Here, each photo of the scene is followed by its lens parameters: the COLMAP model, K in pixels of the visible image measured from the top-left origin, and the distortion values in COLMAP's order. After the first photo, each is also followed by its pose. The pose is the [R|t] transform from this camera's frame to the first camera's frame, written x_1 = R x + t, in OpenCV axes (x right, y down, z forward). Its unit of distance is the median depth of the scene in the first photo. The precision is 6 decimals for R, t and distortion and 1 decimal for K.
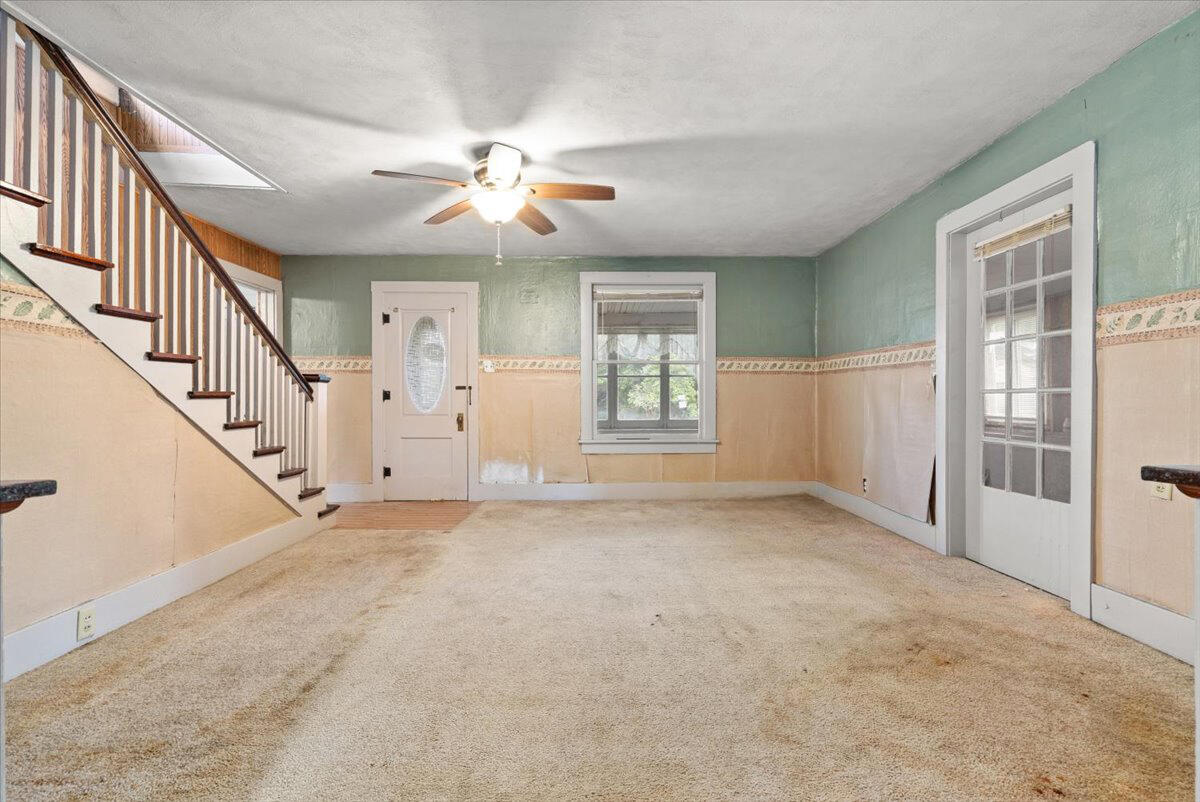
lens RADIAL K [[552.7, 0, 599.6], [0, 552.7, 404.5], [0, 0, 1]] dist [0.000742, 0.000114]
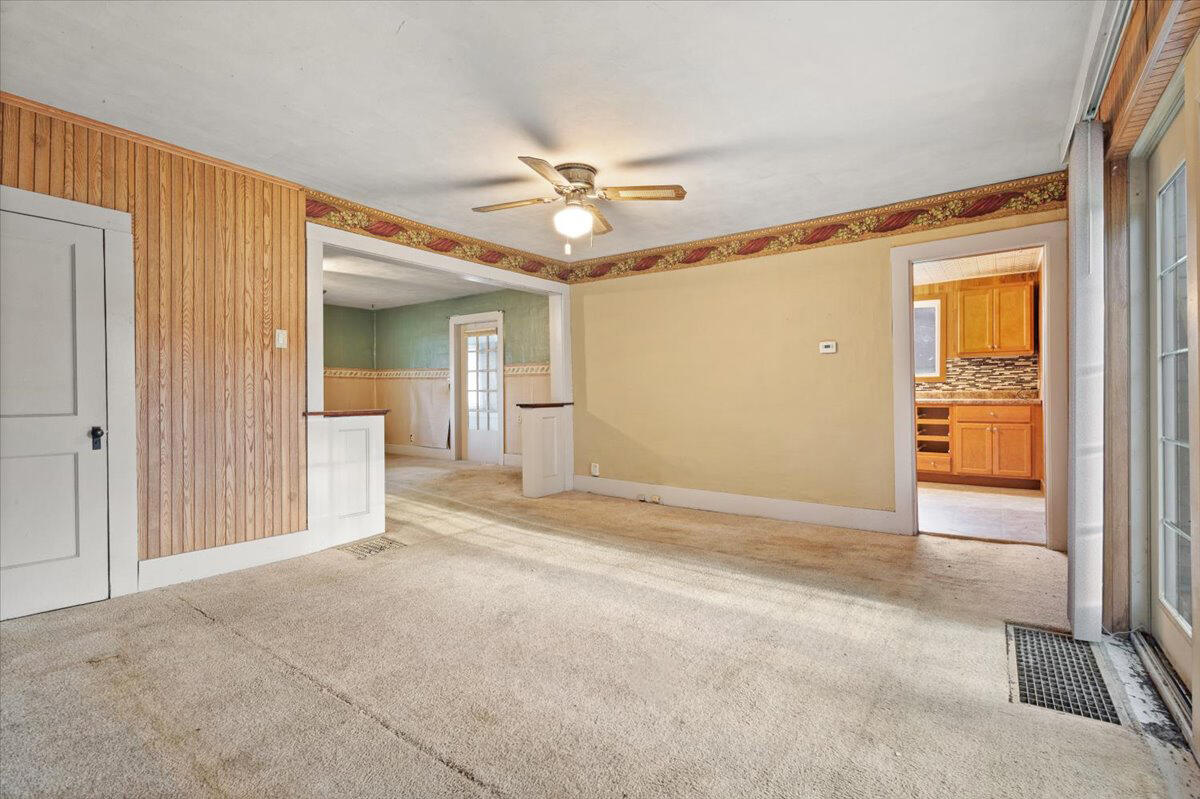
lens RADIAL K [[556.3, 0, 605.6], [0, 556.3, 395.7], [0, 0, 1]] dist [0.001480, 0.000195]
pose [[0.587031, -0.004554, 0.809552, -0.879828], [0.008621, 0.999963, -0.000626, 0.004297], [-0.809519, 0.007347, 0.587048, -0.877340]]
